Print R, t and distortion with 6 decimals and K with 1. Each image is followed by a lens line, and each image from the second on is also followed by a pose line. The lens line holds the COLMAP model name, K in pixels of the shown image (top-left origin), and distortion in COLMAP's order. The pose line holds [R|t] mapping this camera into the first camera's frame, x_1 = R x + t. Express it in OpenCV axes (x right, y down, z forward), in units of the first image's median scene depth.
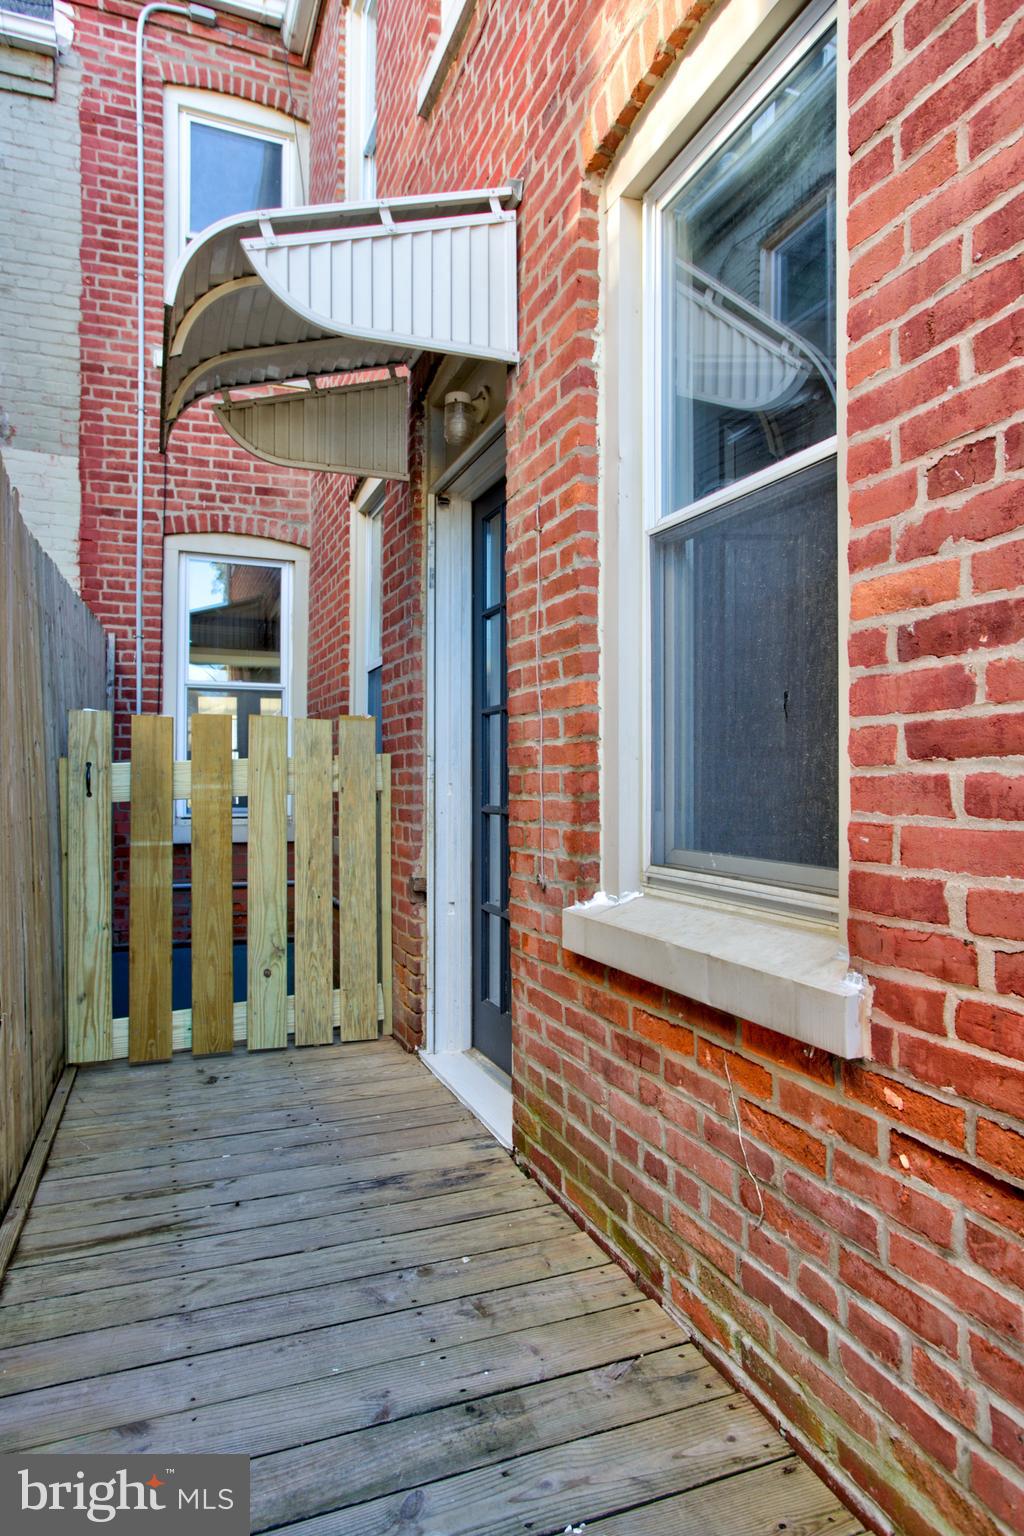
lens RADIAL K [[925.2, 0, 515.2], [0, 925.2, 774.1], [0, 0, 1]] dist [-0.033353, 0.029706]
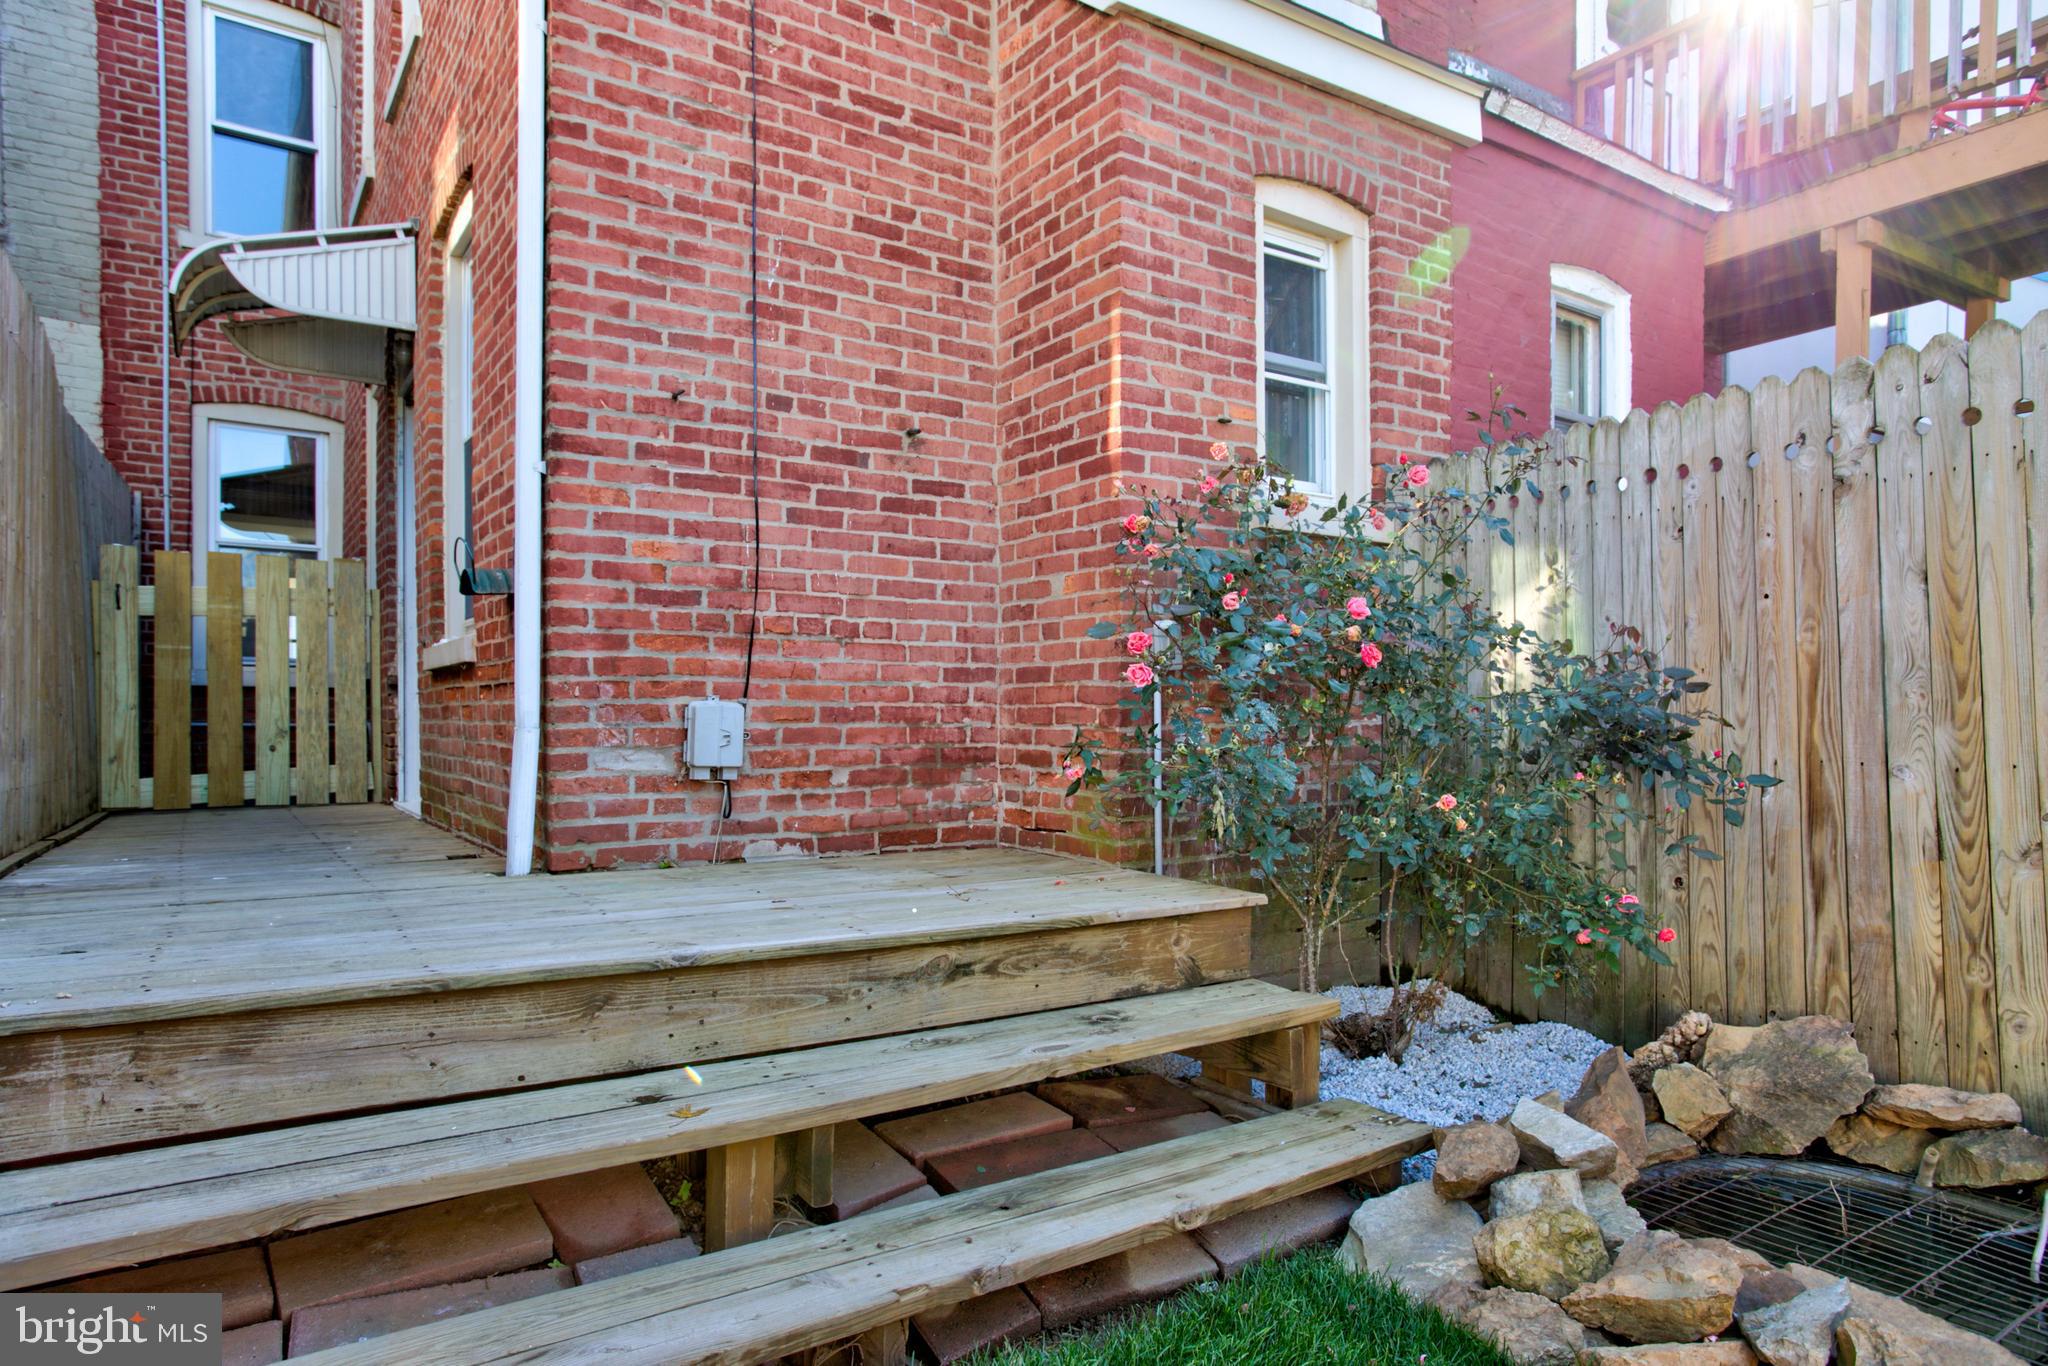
lens RADIAL K [[1233.7, 0, 1047.1], [0, 1233.7, 732.5], [0, 0, 1]] dist [-0.033353, 0.029706]
pose [[0.974757, -0.001409, 0.223262, 0.287504], [-0.000907, 0.999947, 0.010272, 0.116638], [-0.223264, -0.010215, 0.974704, -0.653313]]
